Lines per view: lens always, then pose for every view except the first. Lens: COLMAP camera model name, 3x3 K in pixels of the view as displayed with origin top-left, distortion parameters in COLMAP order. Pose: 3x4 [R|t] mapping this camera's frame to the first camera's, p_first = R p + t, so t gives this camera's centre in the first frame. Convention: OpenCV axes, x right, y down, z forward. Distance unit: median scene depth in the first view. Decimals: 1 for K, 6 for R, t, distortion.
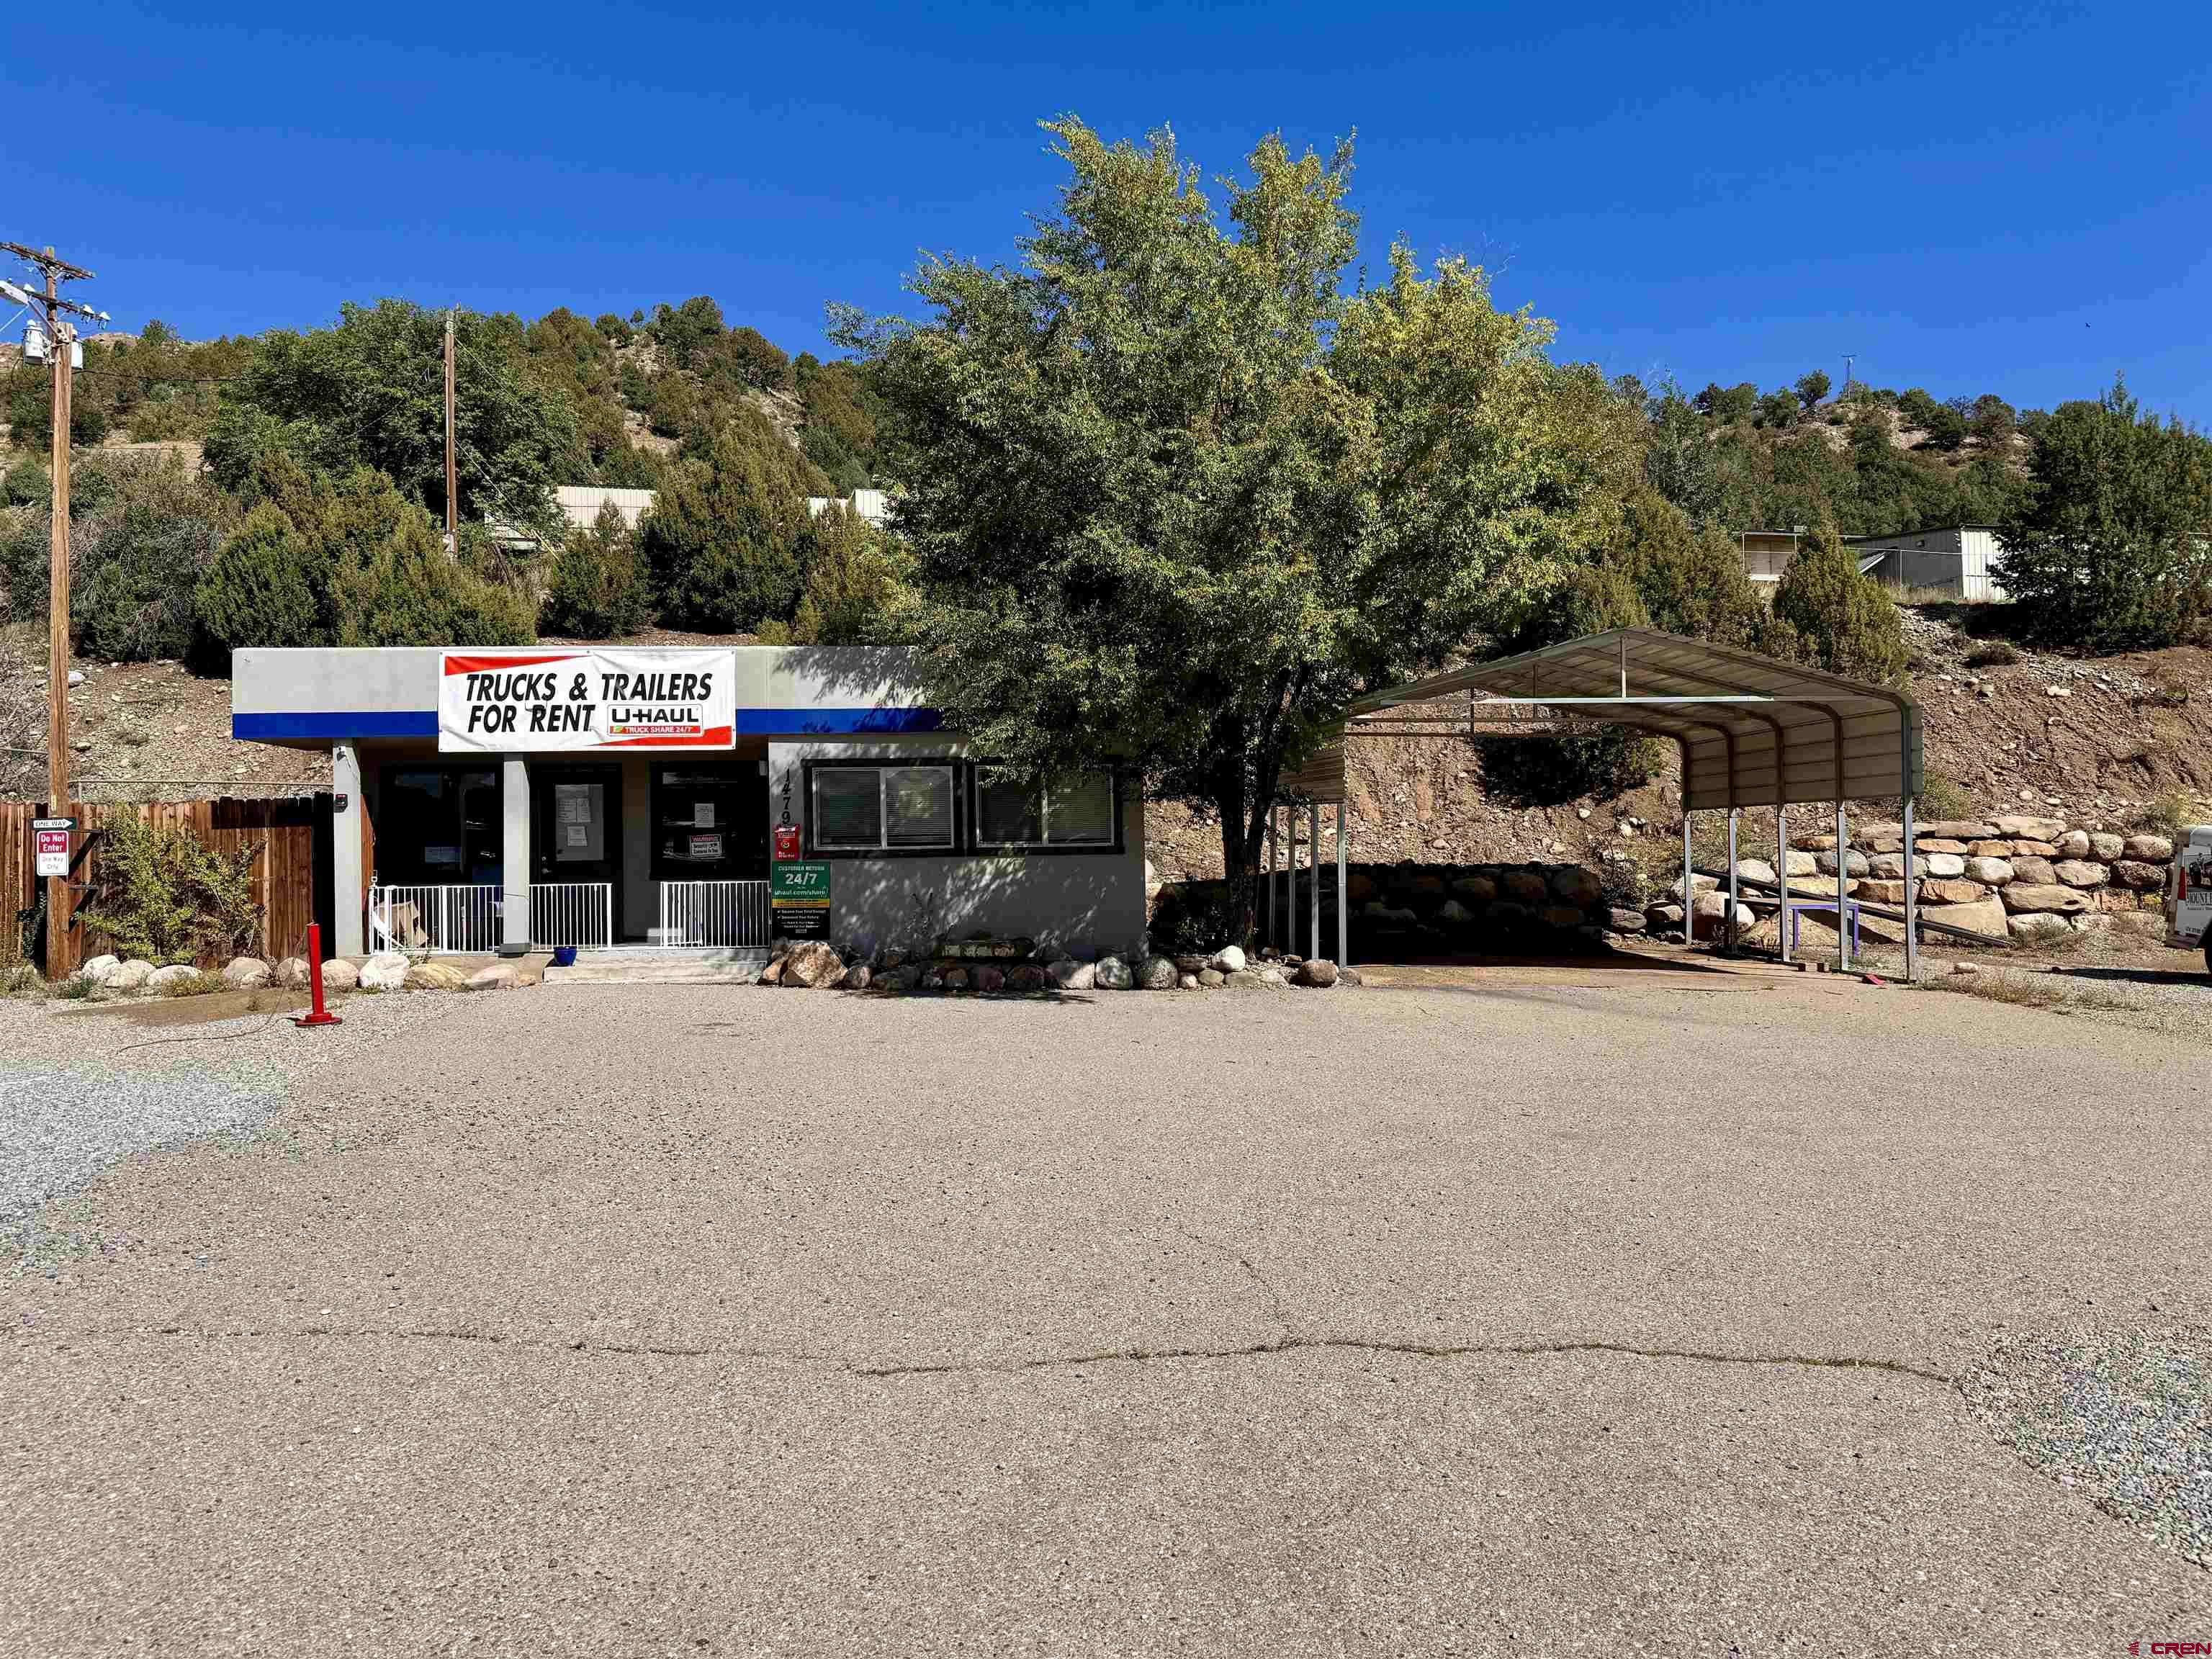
lens RADIAL K [[1536.8, 0, 1107.4], [0, 1536.8, 835.2], [0, 0, 1]] dist [-0.002053, -0.004956]
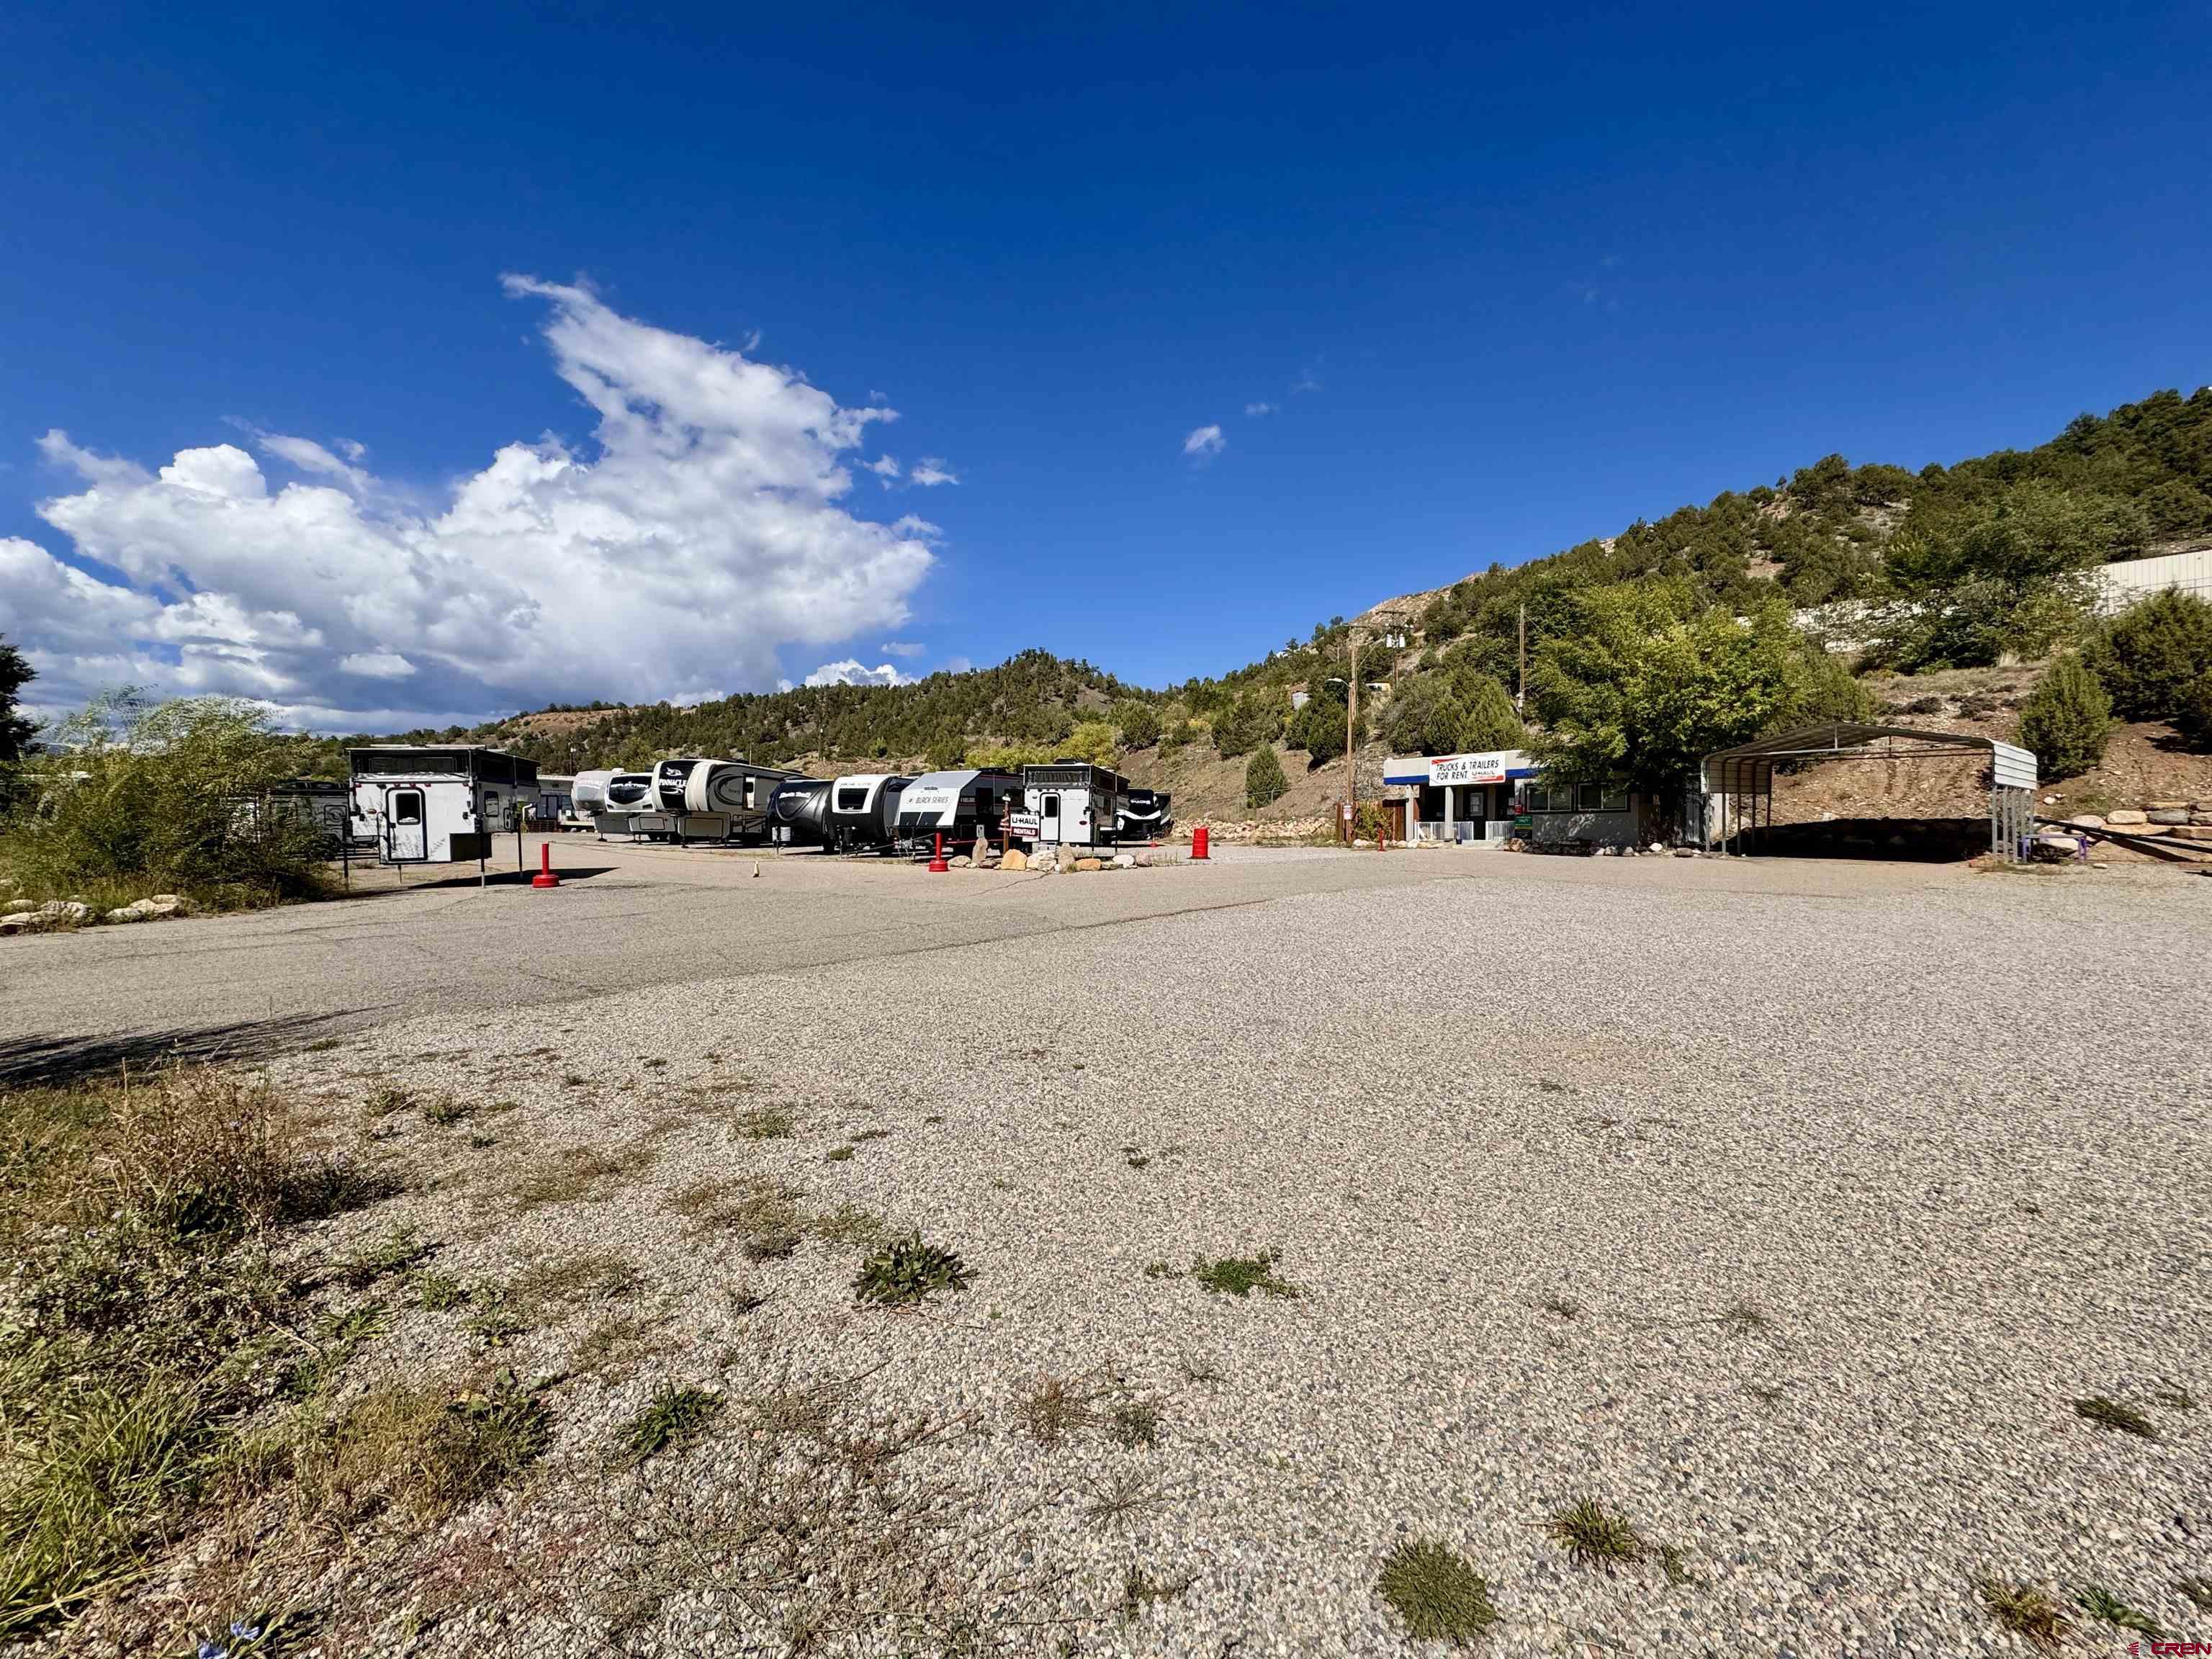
lens RADIAL K [[886.6, 0, 1109.9], [0, 886.6, 848.3], [0, 0, 1]] dist [0.002614, 0.000107]
pose [[0.549186, 0.026372, -0.835284, 0.907599], [0.003534, 0.999420, 0.033878, 0.020505], [0.835693, -0.021557, 0.548774, -0.797571]]
